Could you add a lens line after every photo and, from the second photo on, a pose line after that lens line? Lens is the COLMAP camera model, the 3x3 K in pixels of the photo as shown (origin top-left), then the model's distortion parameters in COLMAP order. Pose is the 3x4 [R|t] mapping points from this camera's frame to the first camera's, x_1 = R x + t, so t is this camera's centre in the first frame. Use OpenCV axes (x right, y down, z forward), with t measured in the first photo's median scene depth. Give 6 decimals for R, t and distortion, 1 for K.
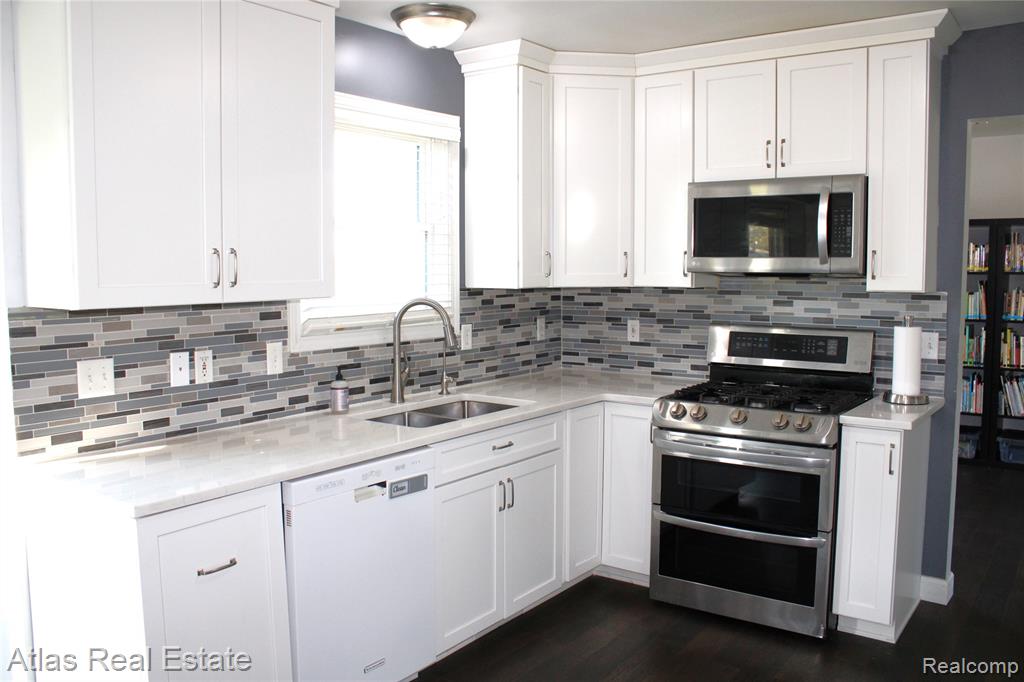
lens RADIAL K [[843.6, 0, 513.9], [0, 843.6, 342.8], [0, 0, 1]] dist [-0.137857, 0.005065]
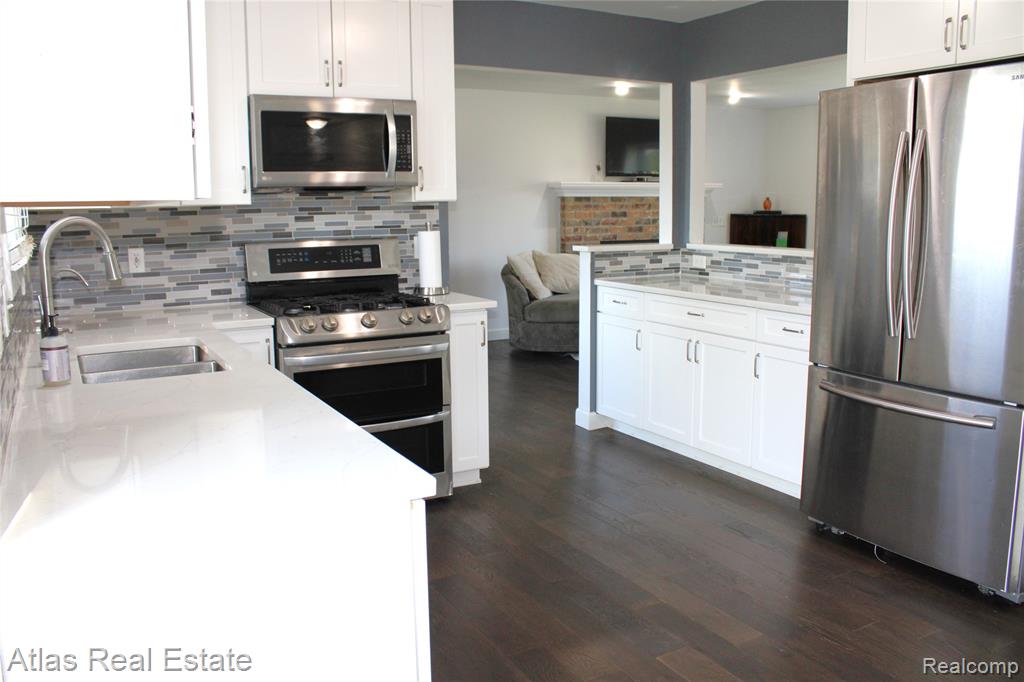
lens RADIAL K [[843.6, 0, 513.9], [0, 843.6, 342.8], [0, 0, 1]] dist [-0.137857, 0.005065]
pose [[0.419852, -0.147598, 0.895510, -0.531510], [0.091606, 0.988541, 0.119982, 0.004885], [-0.902958, 0.031659, 0.428562, 0.322295]]
